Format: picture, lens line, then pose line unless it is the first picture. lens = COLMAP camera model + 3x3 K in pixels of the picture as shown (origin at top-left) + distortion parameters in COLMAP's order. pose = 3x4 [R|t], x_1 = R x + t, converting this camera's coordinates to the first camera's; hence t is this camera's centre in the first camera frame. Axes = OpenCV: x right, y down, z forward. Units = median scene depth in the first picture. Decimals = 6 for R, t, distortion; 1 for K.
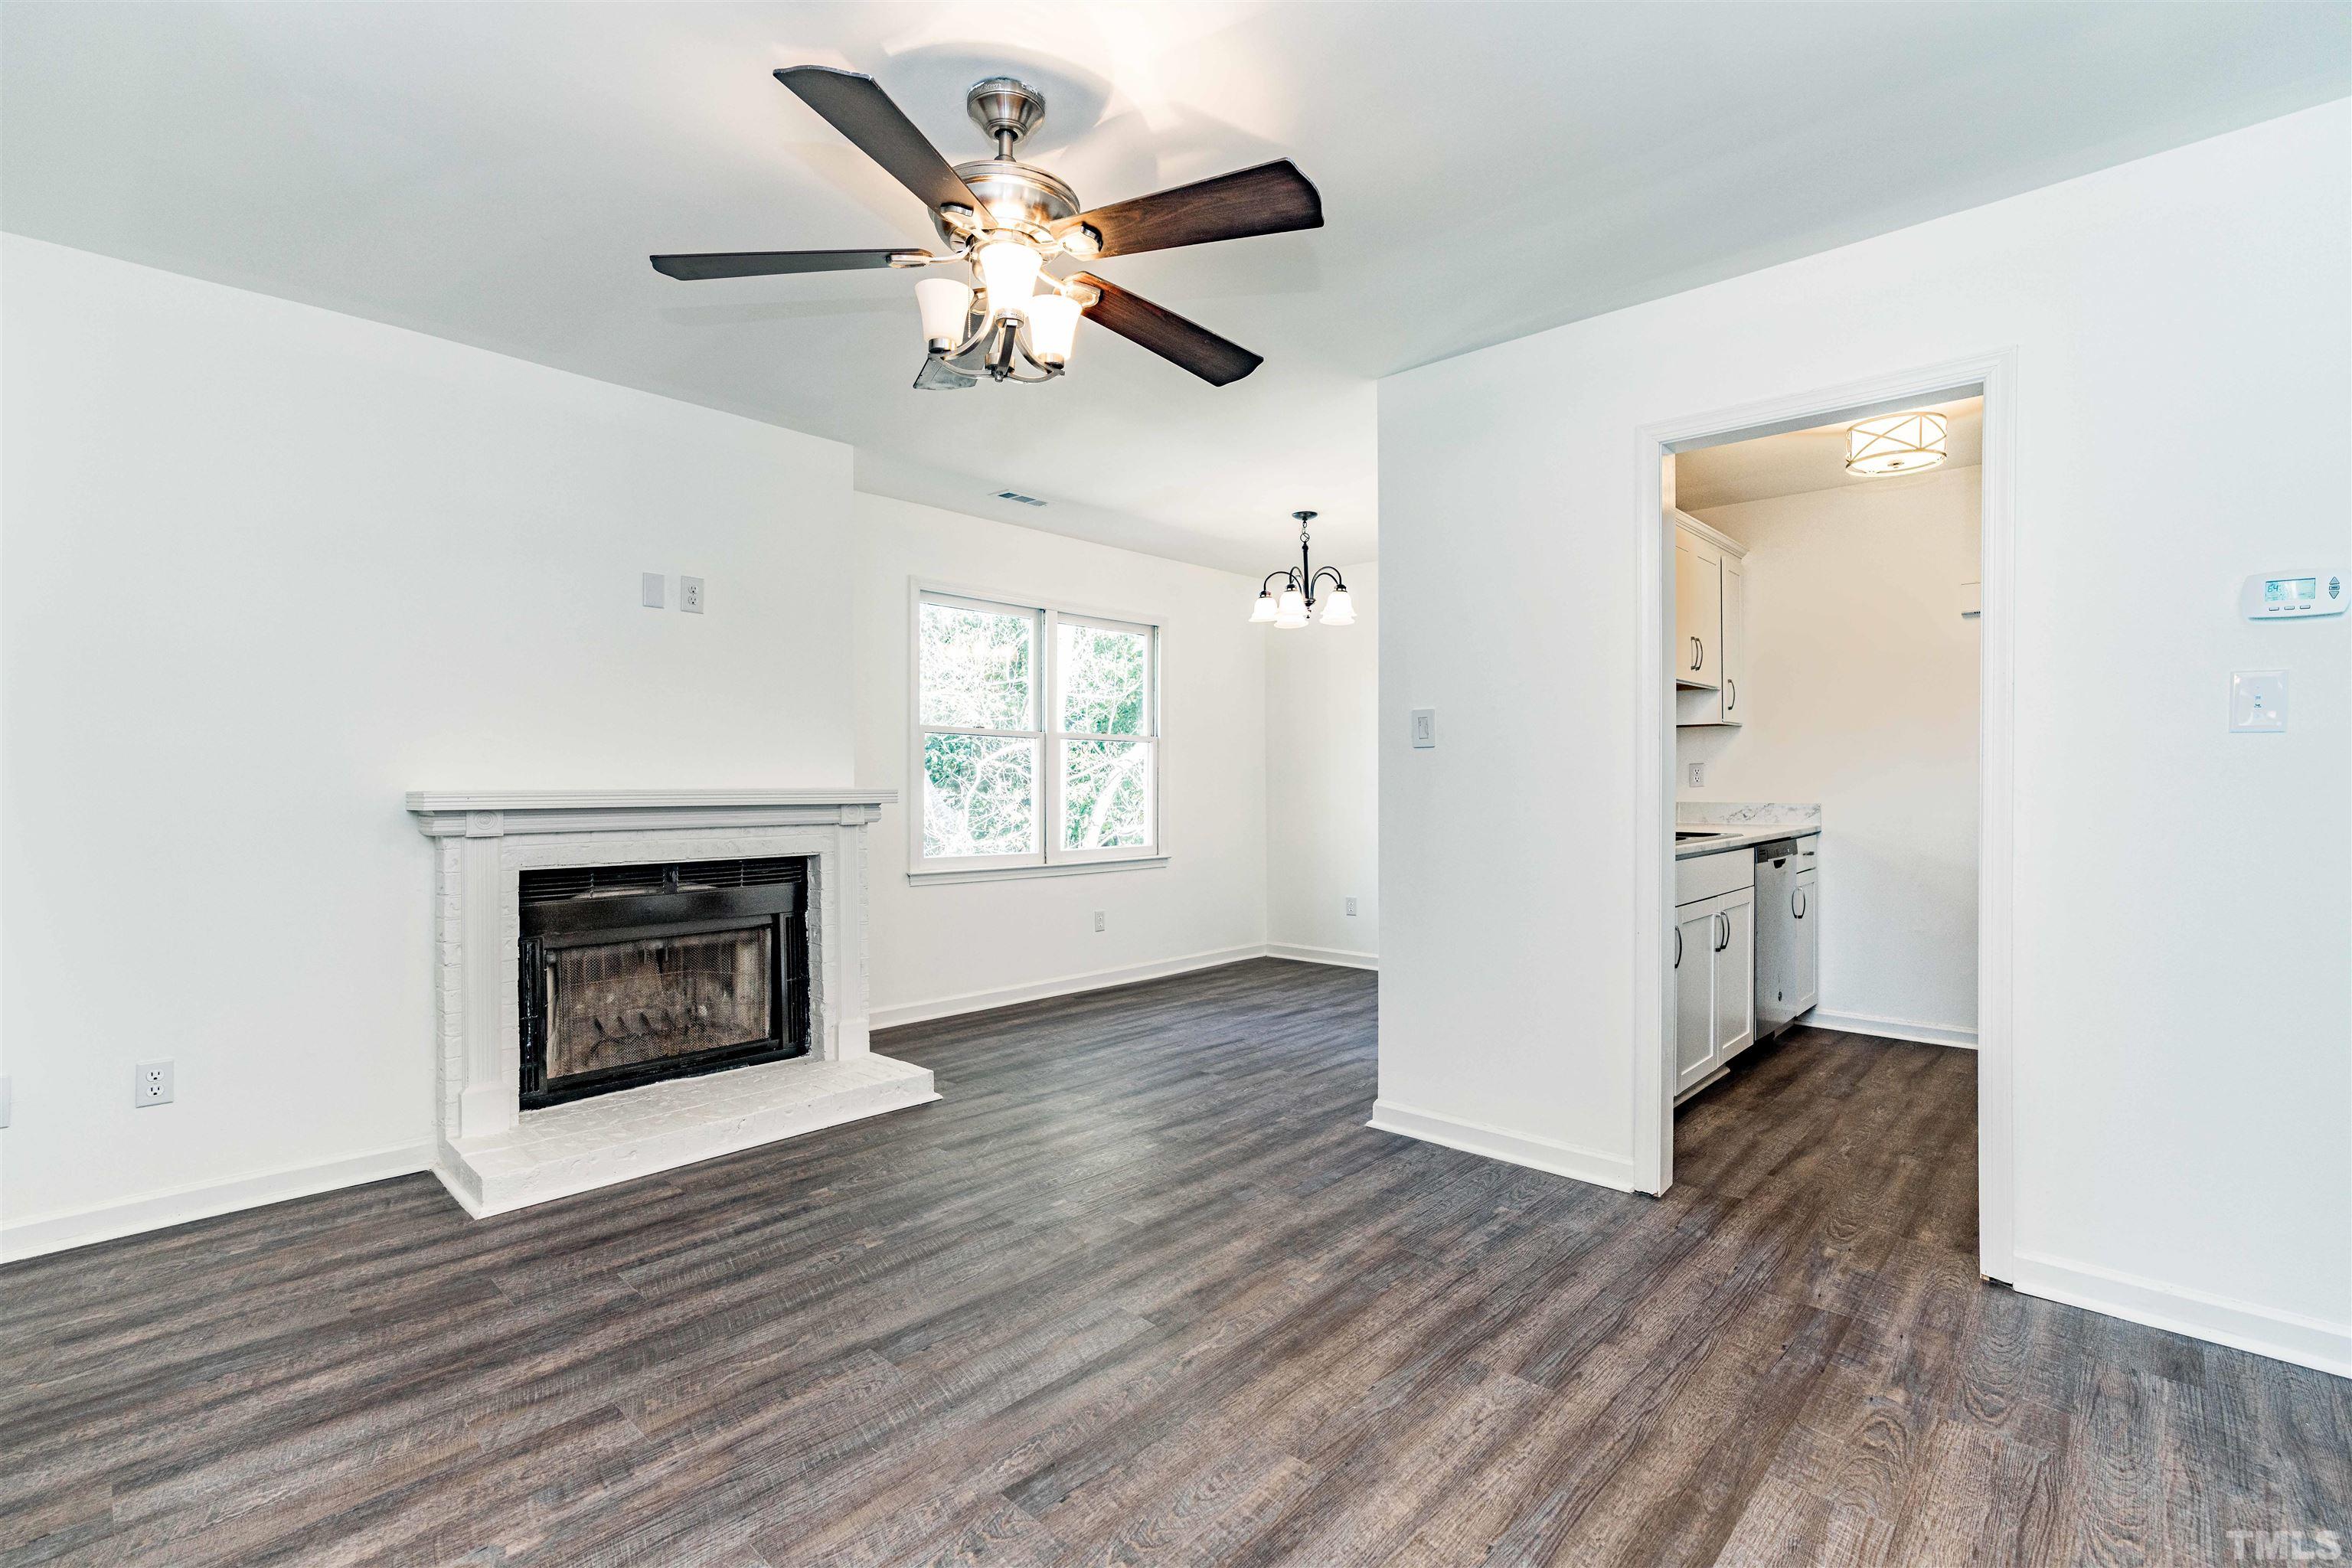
lens RADIAL K [[1074.2, 0, 1171.1], [0, 1074.2, 786.4], [0, 0, 1]] dist [-0.044950, 0.020233]
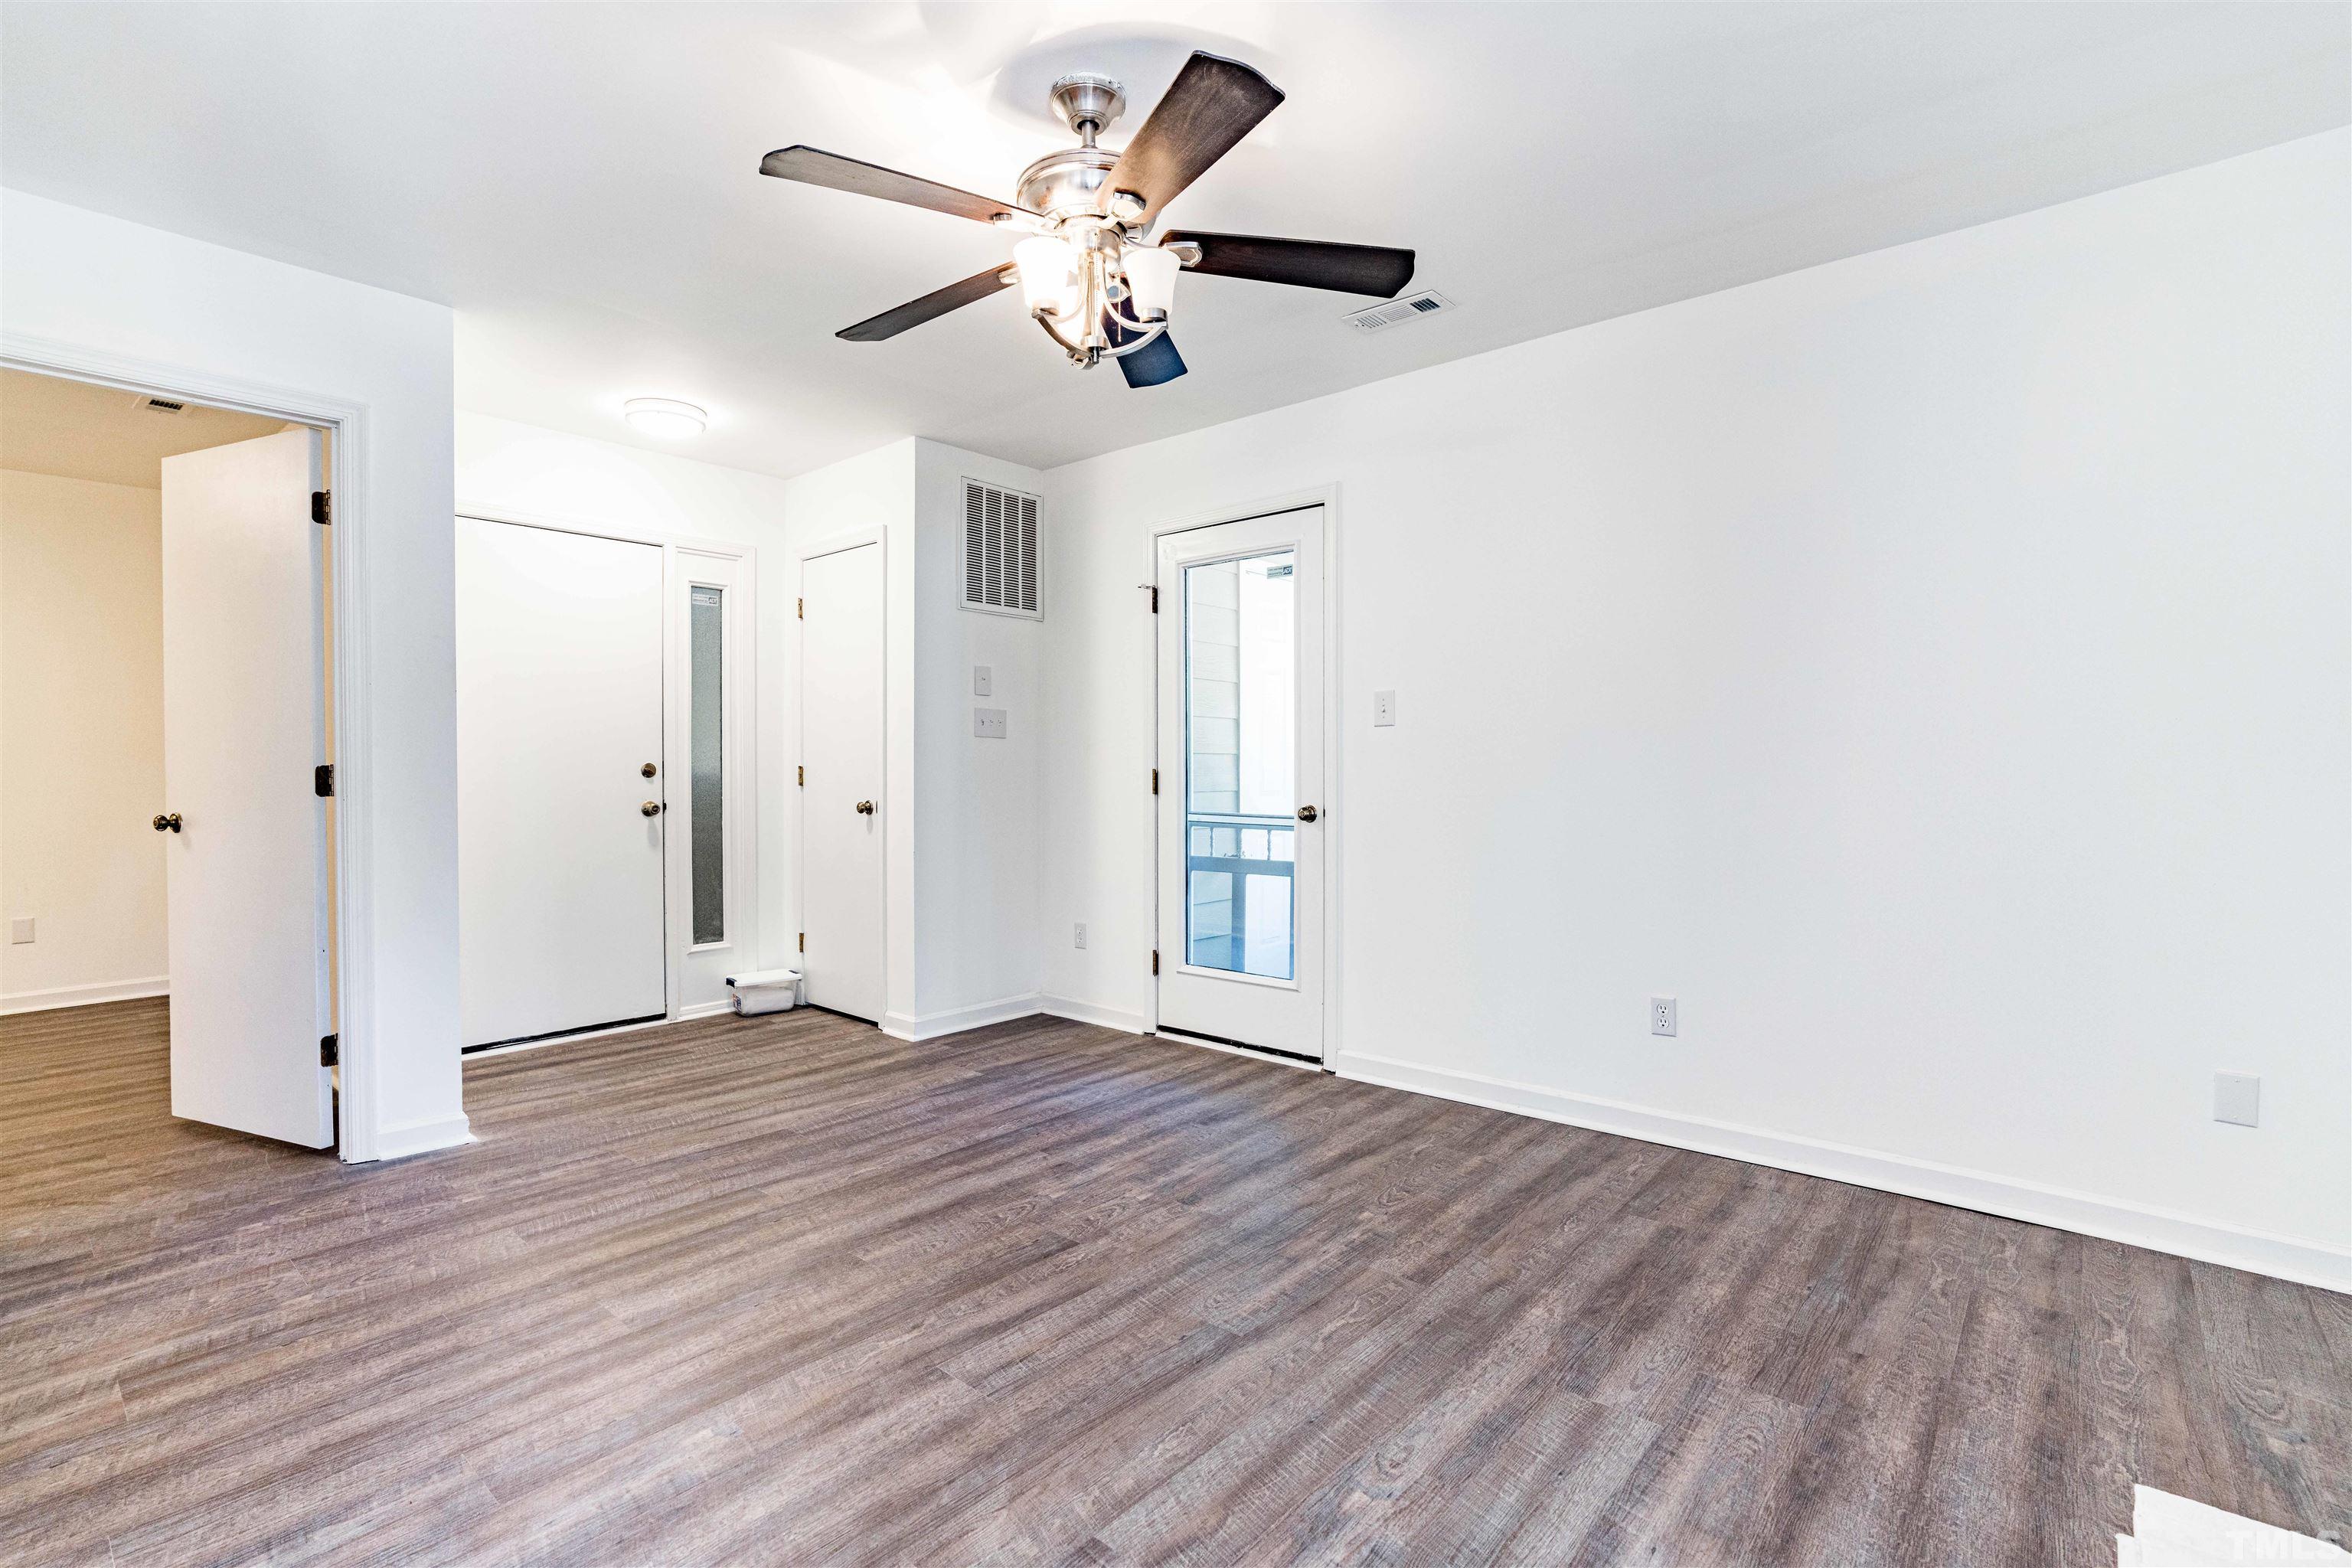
lens RADIAL K [[1074.2, 0, 1171.1], [0, 1074.2, 786.4], [0, 0, 1]] dist [-0.044950, 0.020233]
pose [[-0.999205, 0.003350, -0.039732, -0.155625], [0.002259, 0.999620, 0.027464, 0.000636], [0.039809, 0.027352, -0.998833, 1.656439]]
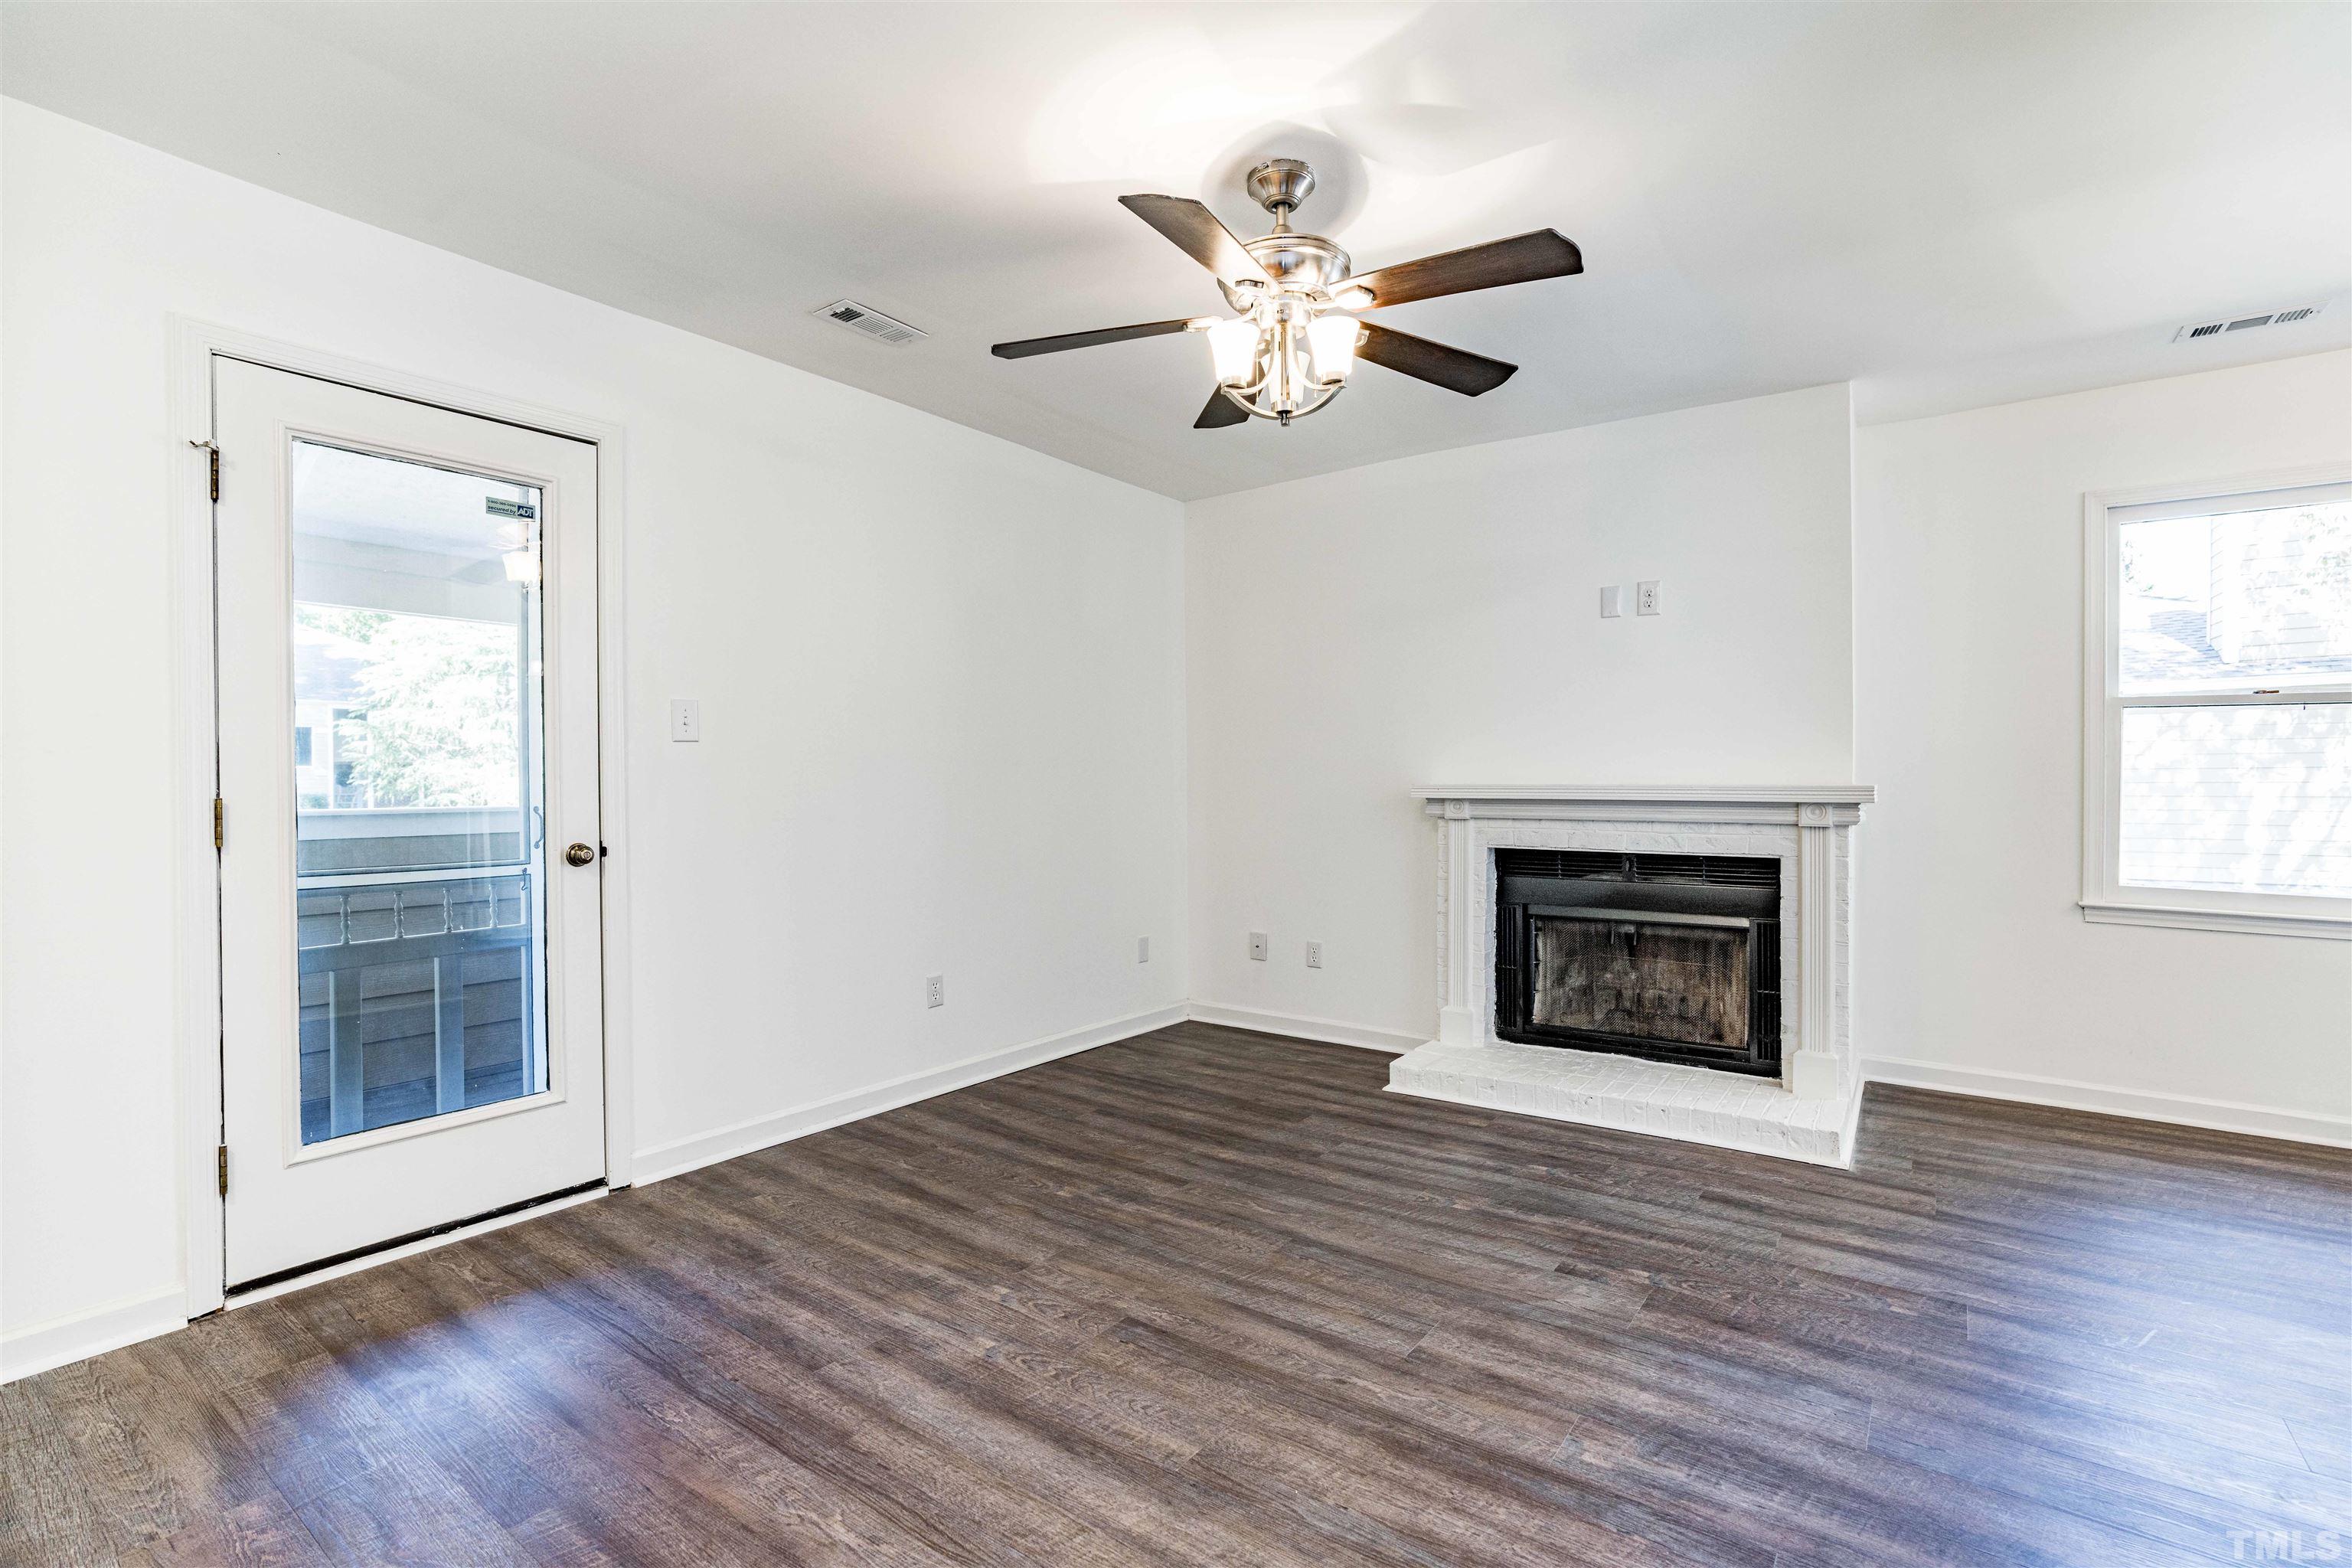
lens RADIAL K [[1074.2, 0, 1171.1], [0, 1074.2, 786.4], [0, 0, 1]] dist [-0.044950, 0.020233]
pose [[0.113283, 0.006509, -0.993541, 0.780663], [-0.004804, 0.999970, 0.006003, 0.000647], [0.993551, 0.004093, 0.113311, 0.608607]]
